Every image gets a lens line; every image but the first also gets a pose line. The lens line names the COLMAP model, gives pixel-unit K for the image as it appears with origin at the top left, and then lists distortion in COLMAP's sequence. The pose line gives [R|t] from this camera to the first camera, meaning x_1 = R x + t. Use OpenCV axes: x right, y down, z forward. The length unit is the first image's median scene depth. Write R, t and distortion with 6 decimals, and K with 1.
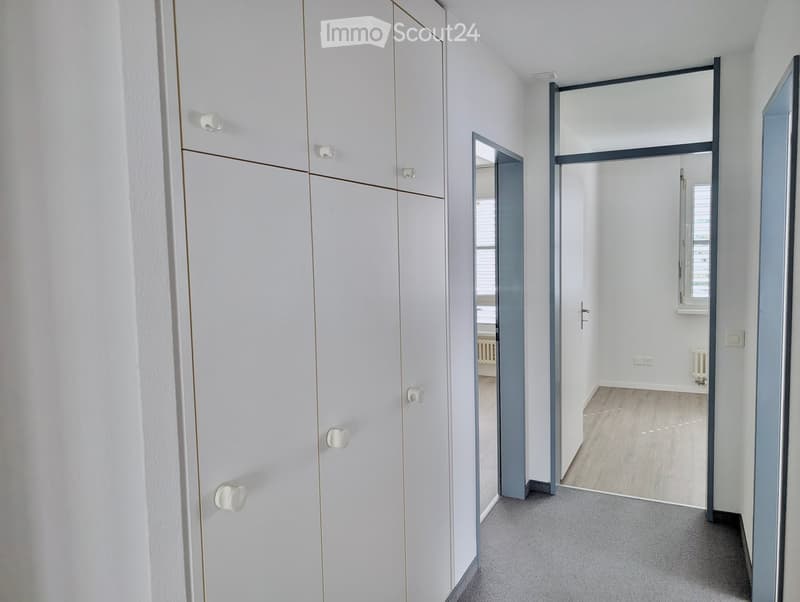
lens RADIAL K [[590.8, 0, 379.7], [0, 590.8, 298.1], [0, 0, 1]] dist [0.003376, 0.000236]
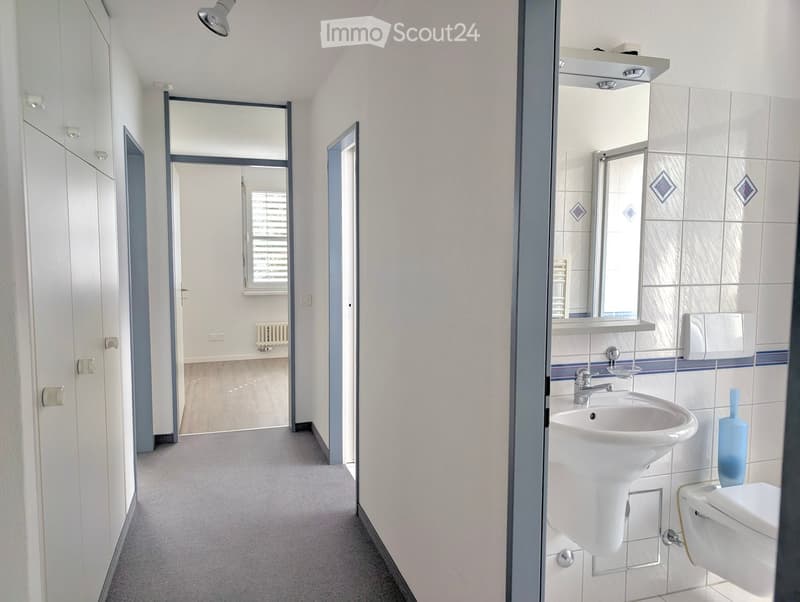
lens RADIAL K [[578.3, 0, 395.6], [0, 578.3, 300.7], [0, 0, 1]] dist [0.003030, -0.001407]
pose [[0.714472, -0.035682, 0.698754, -0.198430], [0.030720, 0.999335, 0.019621, 0.042928], [-0.698990, 0.007447, 0.715093, -0.138550]]
